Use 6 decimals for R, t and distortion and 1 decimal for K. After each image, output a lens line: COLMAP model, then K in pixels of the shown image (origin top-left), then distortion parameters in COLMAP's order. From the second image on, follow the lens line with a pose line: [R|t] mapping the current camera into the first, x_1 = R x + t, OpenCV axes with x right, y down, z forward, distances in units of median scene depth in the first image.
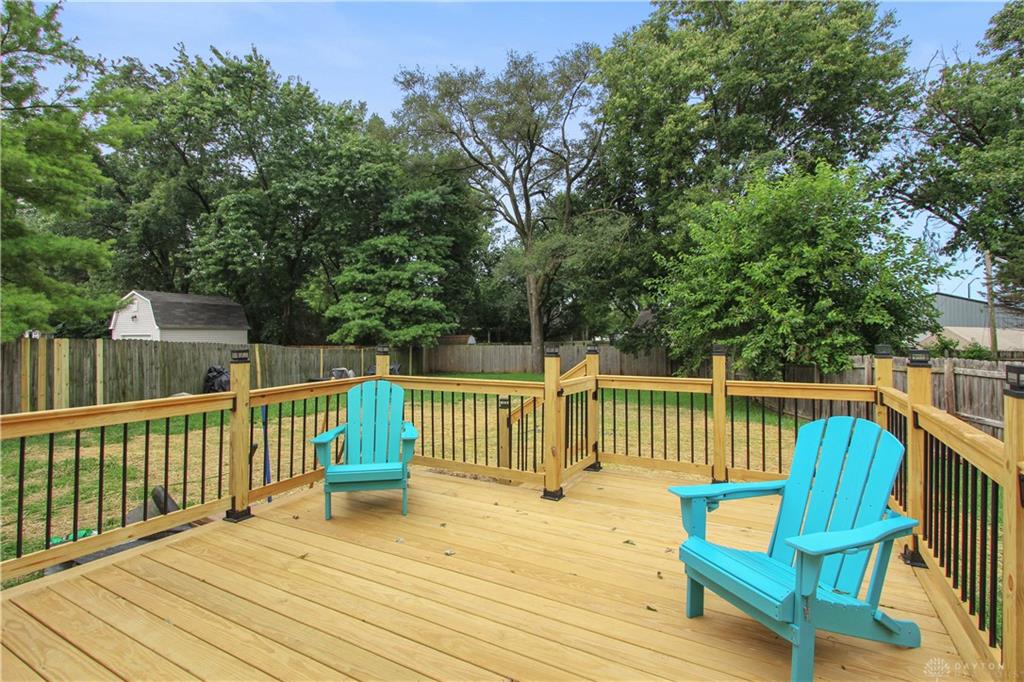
lens RADIAL K [[489.6, 0, 514.9], [0, 489.6, 315.6], [0, 0, 1]] dist [-0.011287, 0.000415]
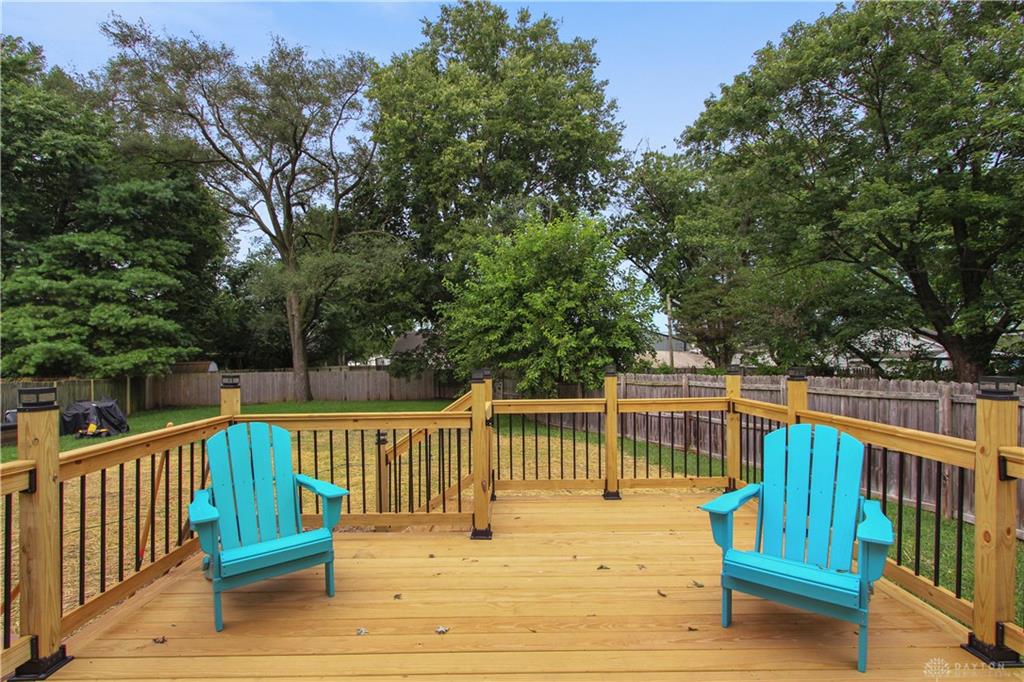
lens RADIAL K [[480.7, 0, 516.0], [0, 480.7, 349.1], [0, 0, 1]] dist [-0.011085, 0.001634]
pose [[0.874415, -0.000117, 0.485178, -0.043214], [-0.008778, 0.999832, 0.016062, 0.000978], [-0.485099, -0.018304, 0.874268, 0.027257]]
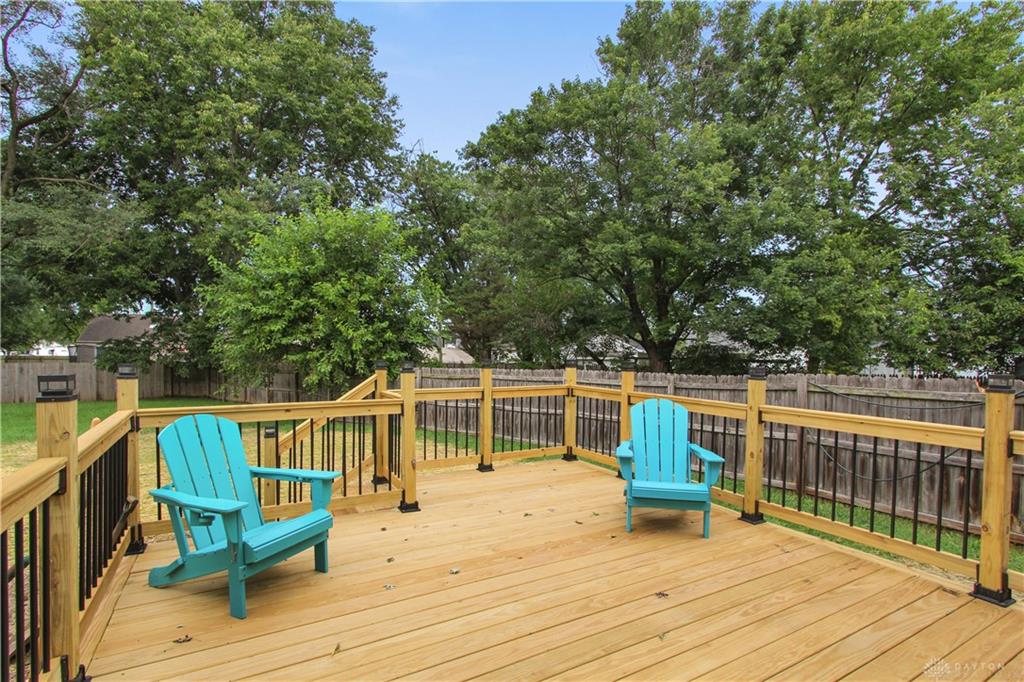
lens RADIAL K [[480.7, 0, 516.0], [0, 480.7, 349.1], [0, 0, 1]] dist [-0.011085, 0.001634]
pose [[0.529697, 0.012635, 0.848093, -0.094520], [-0.044473, 0.998927, 0.012894, 0.001877], [-0.847020, -0.044547, 0.529691, 0.042022]]
